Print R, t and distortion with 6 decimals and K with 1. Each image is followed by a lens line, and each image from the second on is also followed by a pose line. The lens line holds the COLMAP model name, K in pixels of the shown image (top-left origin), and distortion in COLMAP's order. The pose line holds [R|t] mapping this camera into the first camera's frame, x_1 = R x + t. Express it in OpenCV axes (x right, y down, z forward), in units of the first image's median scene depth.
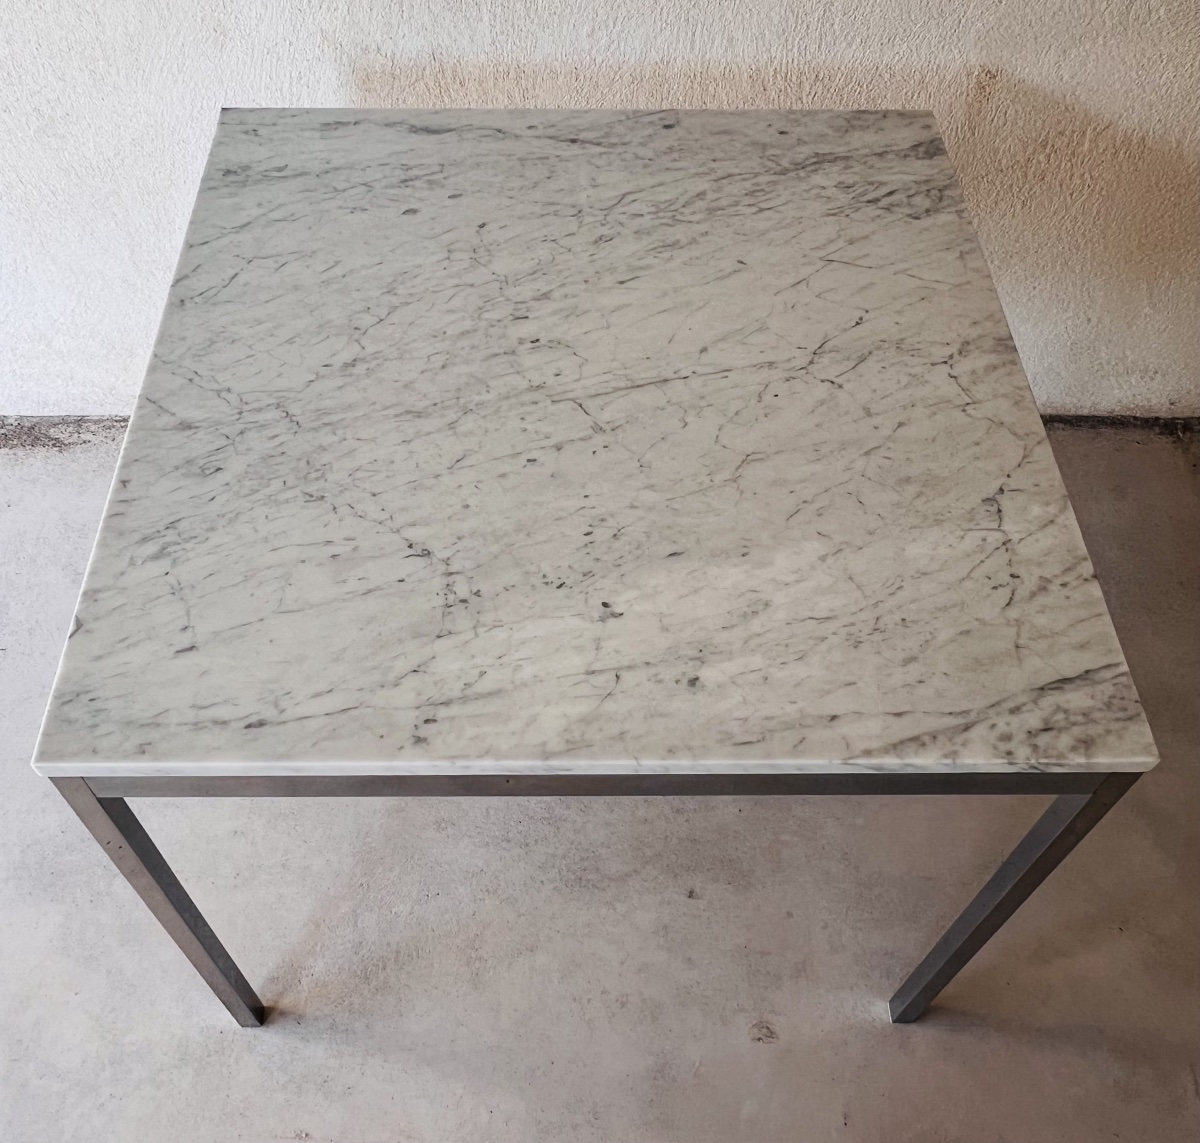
lens RADIAL K [[1164.7, 0, 553.4], [0, 1164.7, 528.9], [0, 0, 1]] dist [0.000216, 0.000000]
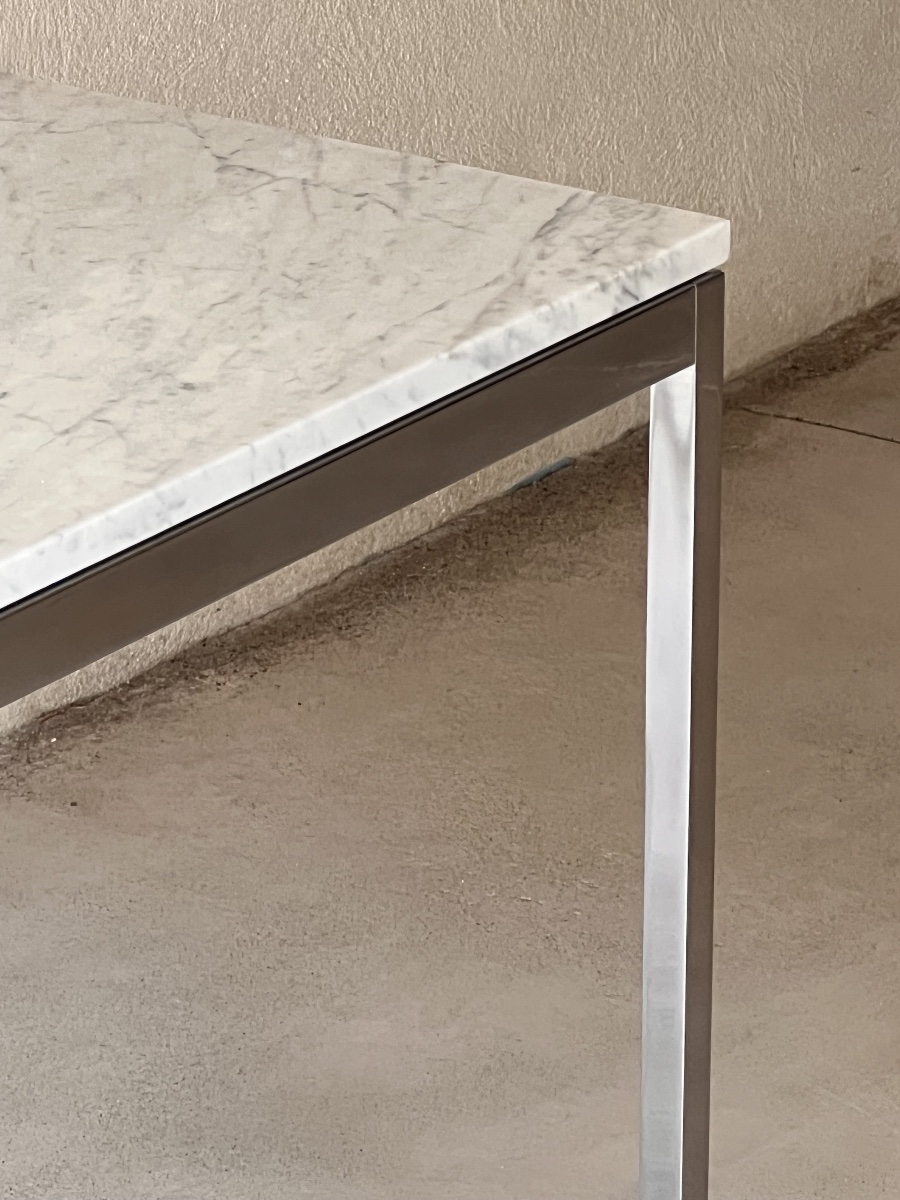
lens RADIAL K [[7145.2, 0, 450.2], [0, 7145.2, 600.8], [0, 0, 1]] dist [-0.390846, 0.000000]
pose [[0.571503, -0.297991, 0.764582, -1.934140], [0.655046, 0.726871, -0.206334, 0.779520], [-0.494266, 0.618757, 0.610607, -0.875748]]
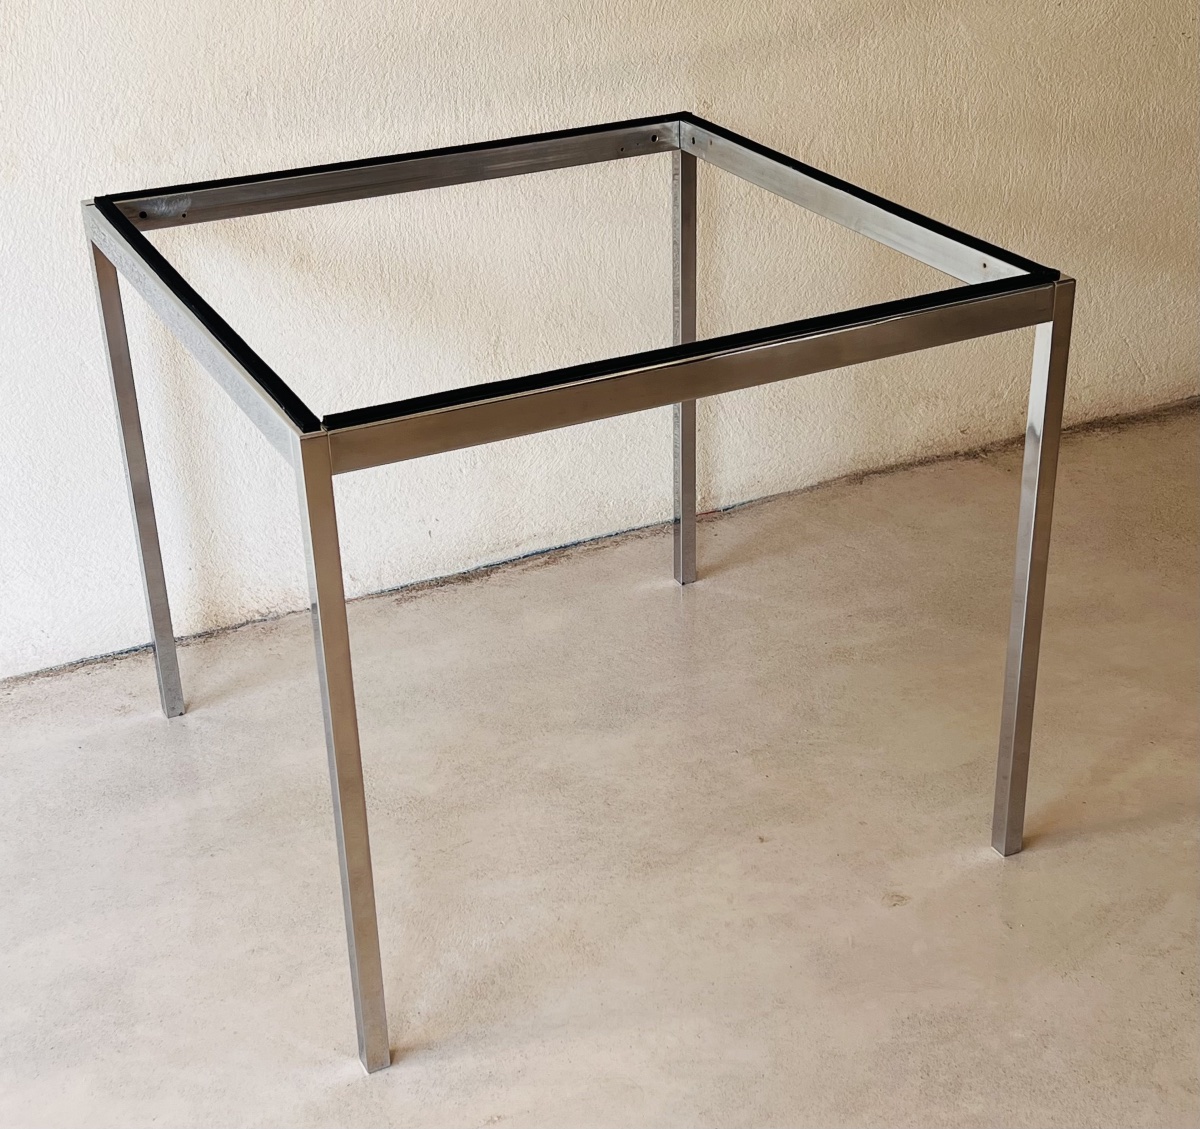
lens RADIAL K [[1877.8, 0, 588.5], [0, 1877.8, 631.7], [0, 0, 1]] dist [0.087858, 0.000000]
pose [[0.902236, -0.237693, 0.359822, -0.664714], [0.363827, 0.867503, -0.339219, 0.827165], [-0.231516, 0.436968, 0.869171, -0.443536]]
